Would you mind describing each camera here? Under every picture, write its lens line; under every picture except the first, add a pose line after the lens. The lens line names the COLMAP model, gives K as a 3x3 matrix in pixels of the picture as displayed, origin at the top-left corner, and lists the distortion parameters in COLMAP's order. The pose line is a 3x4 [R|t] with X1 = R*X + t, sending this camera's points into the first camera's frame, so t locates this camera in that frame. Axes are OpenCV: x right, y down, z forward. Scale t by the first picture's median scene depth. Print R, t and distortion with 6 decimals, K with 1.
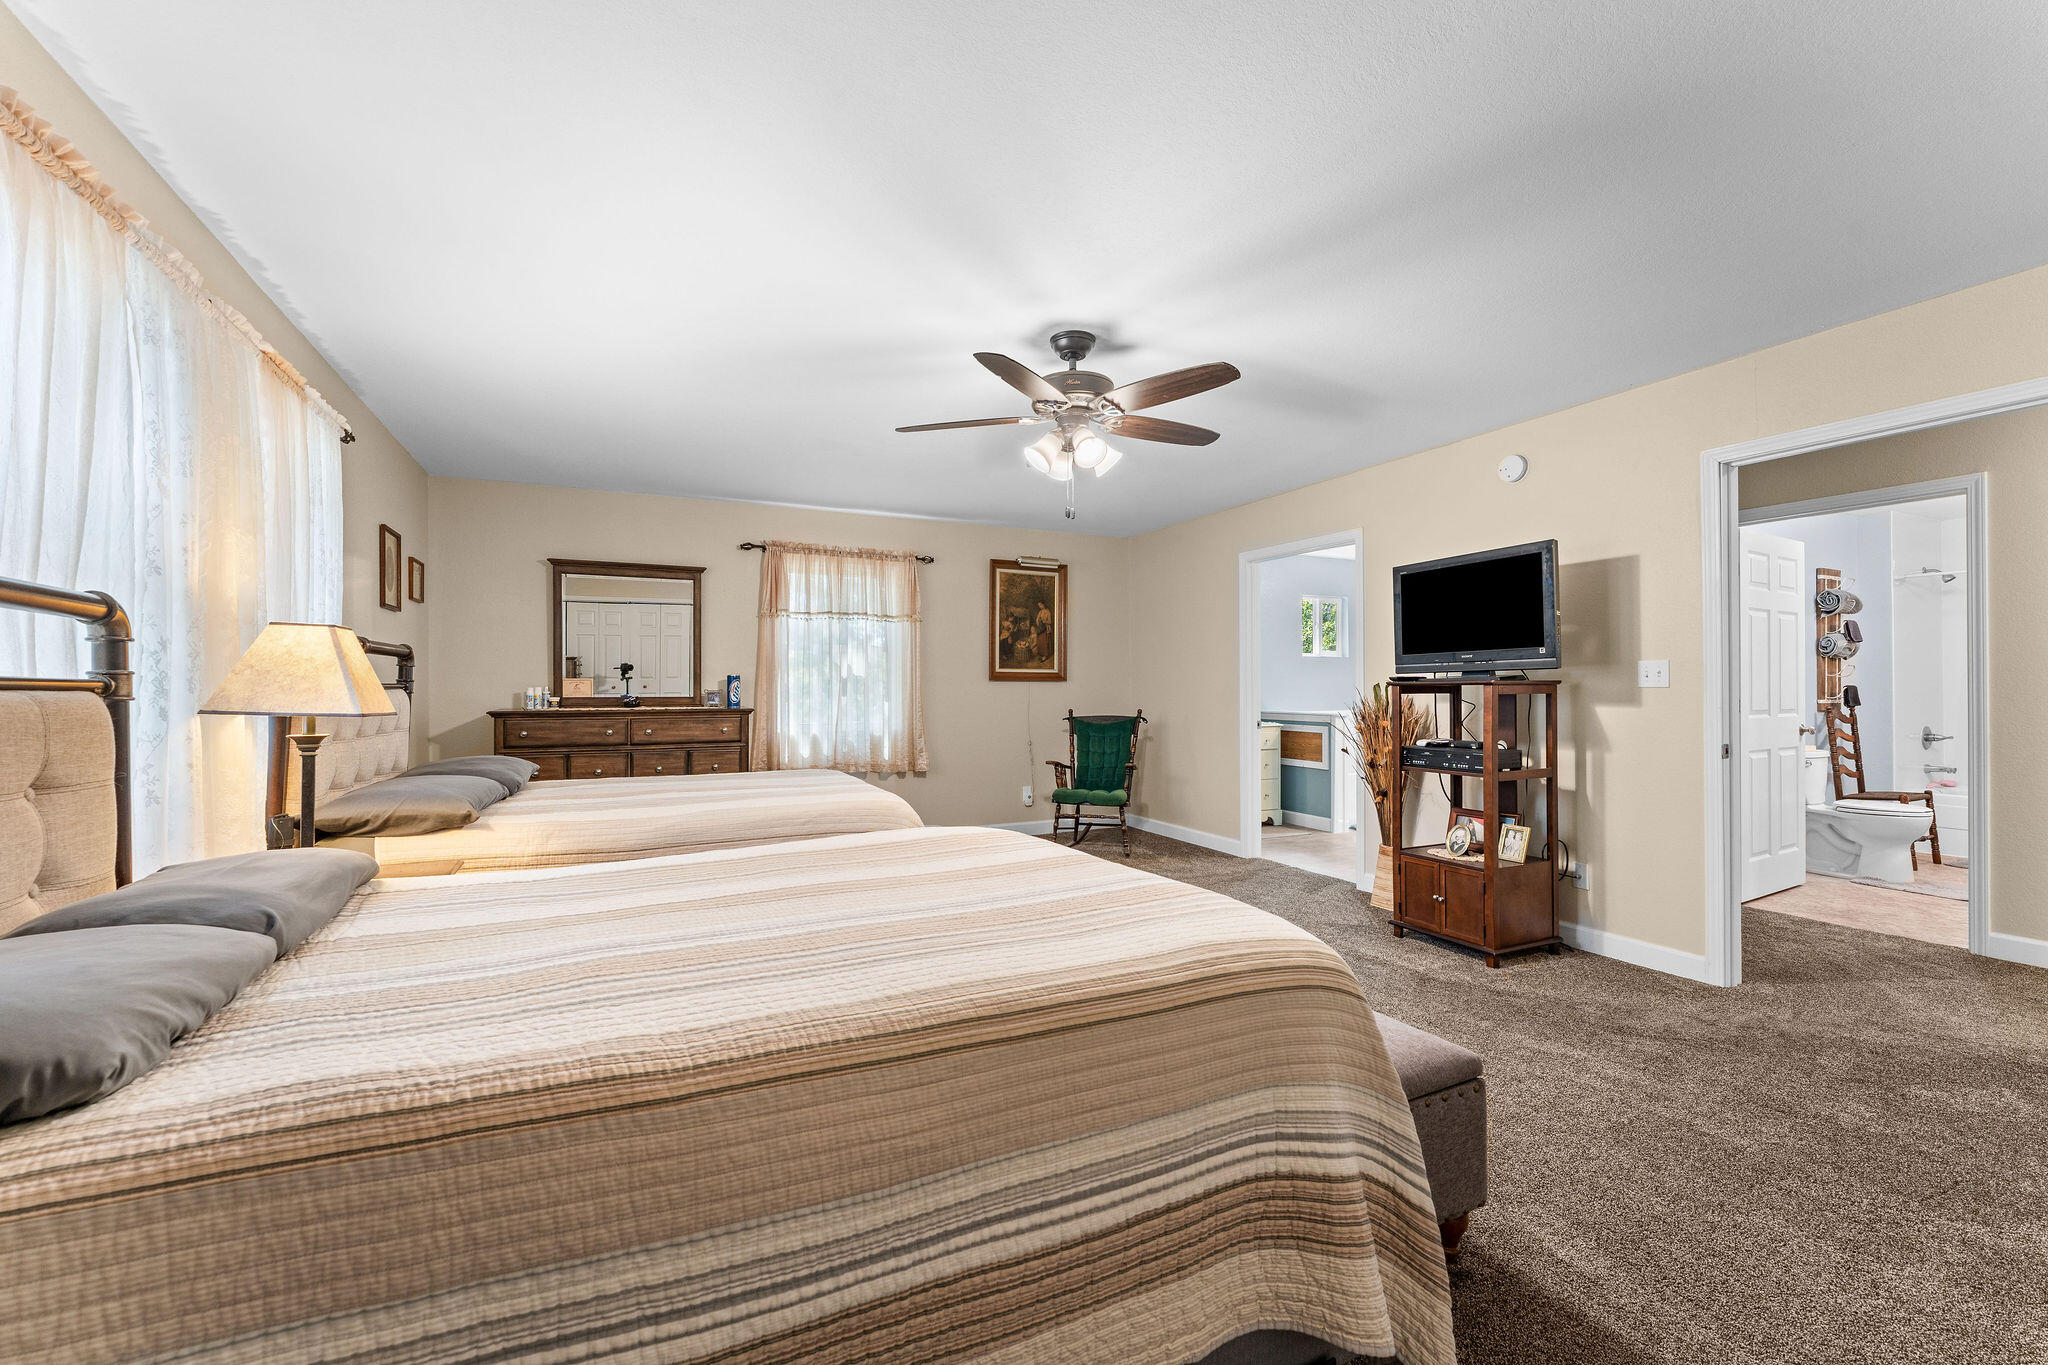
lens RADIAL K [[818.0, 0, 1012.3], [0, 818.0, 685.0], [0, 0, 1]] dist [-0.002997, -0.000458]
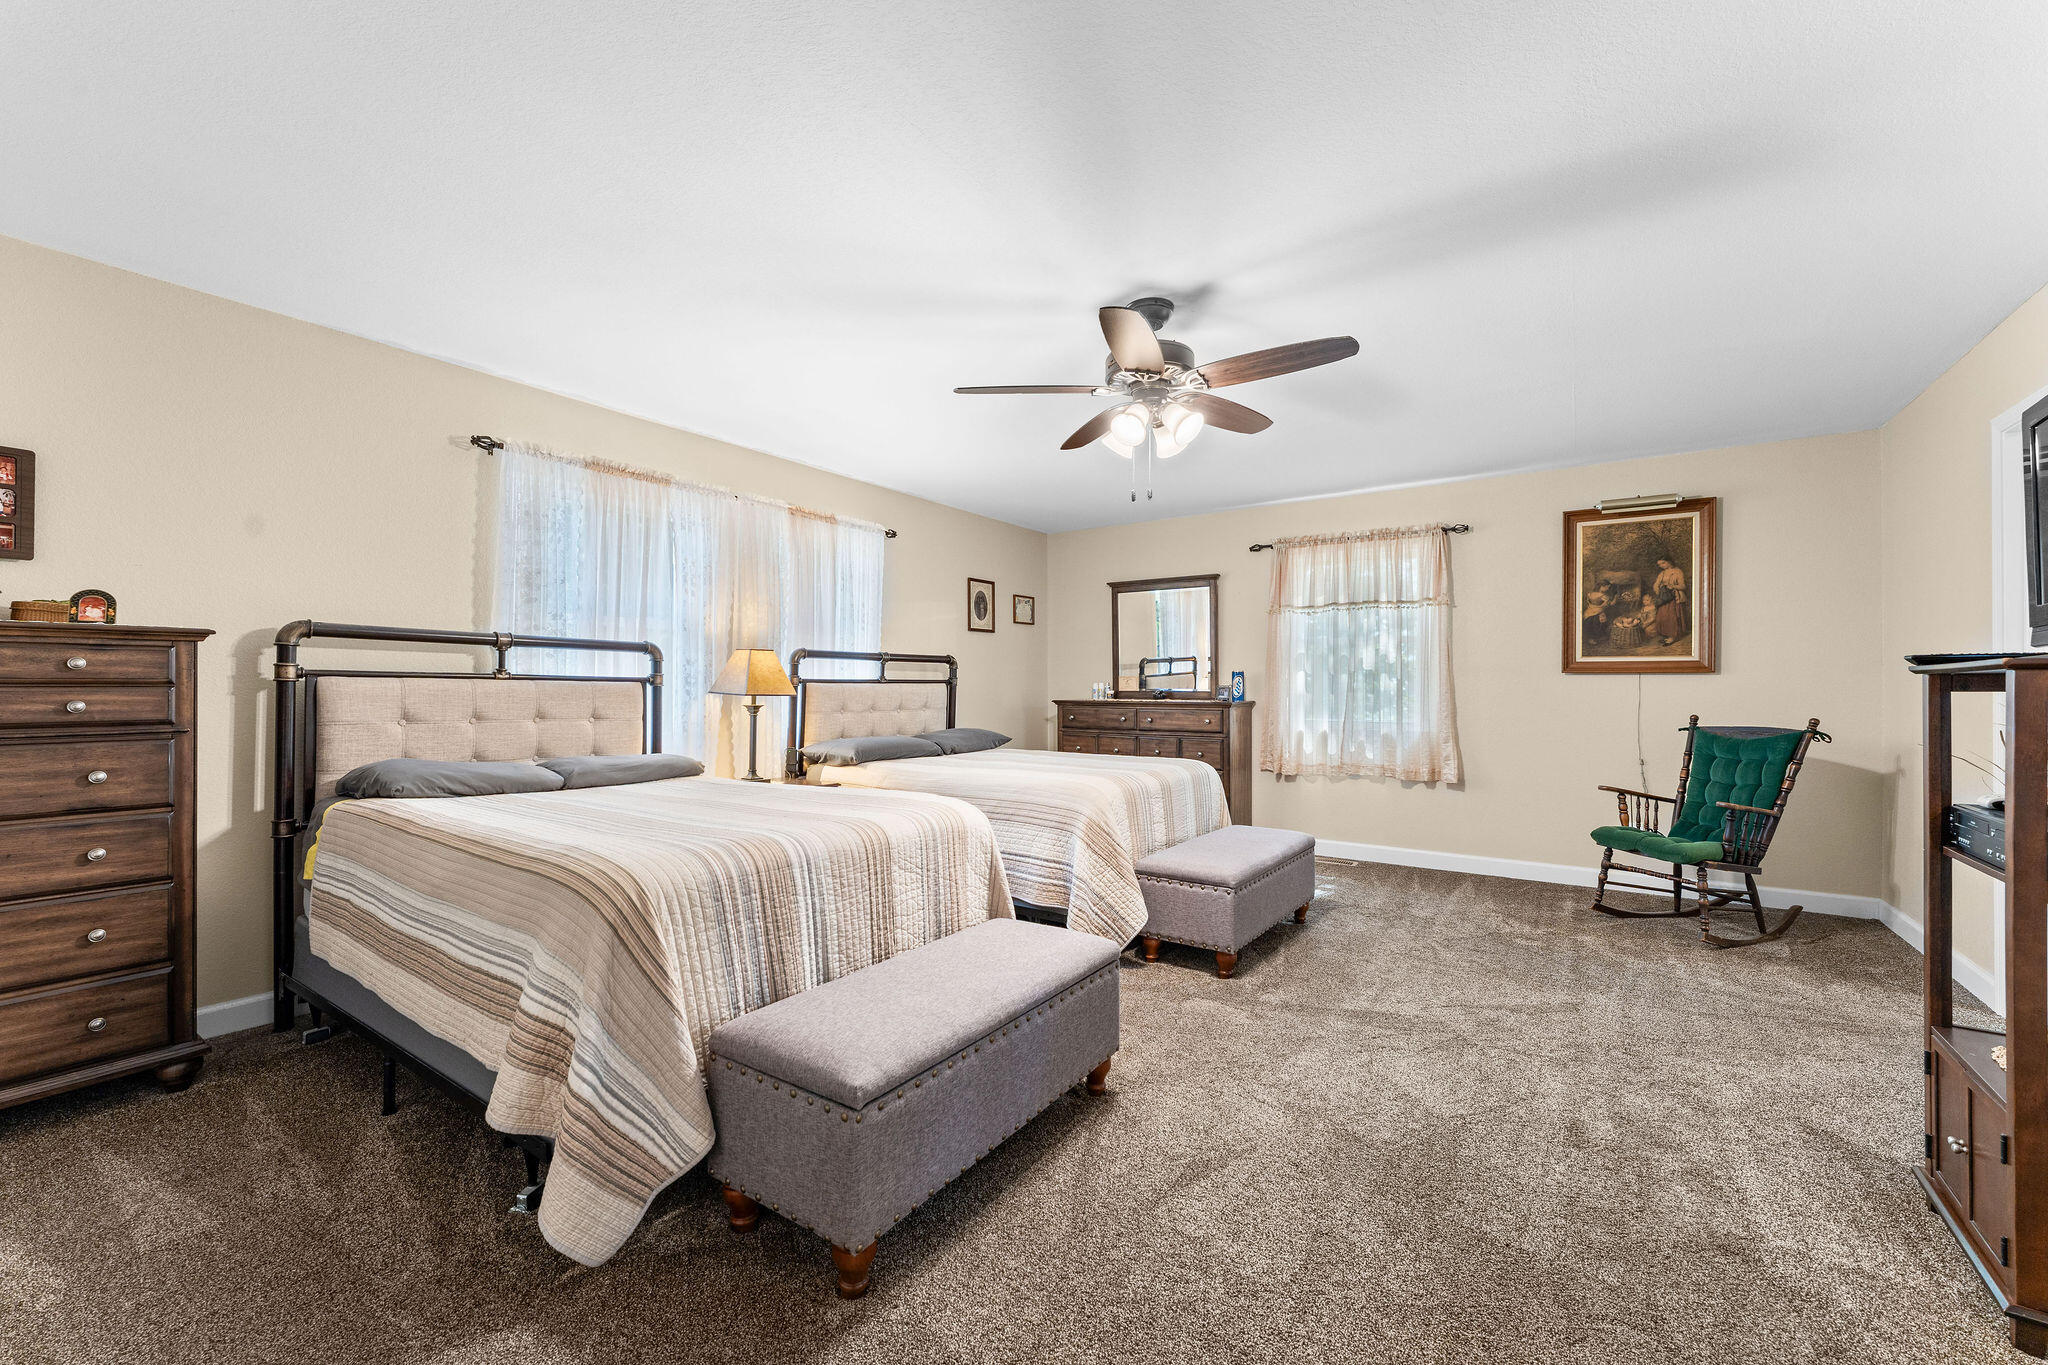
lens RADIAL K [[818.0, 0, 1010.5], [0, 818.0, 684.0], [0, 0, 1]] dist [-0.002997, -0.000458]
pose [[0.481601, 0.000190, -0.876391, 0.425122], [0.001185, 0.999999, 0.000868, 0.003235], [0.876390, -0.001456, 0.481600, 0.212834]]
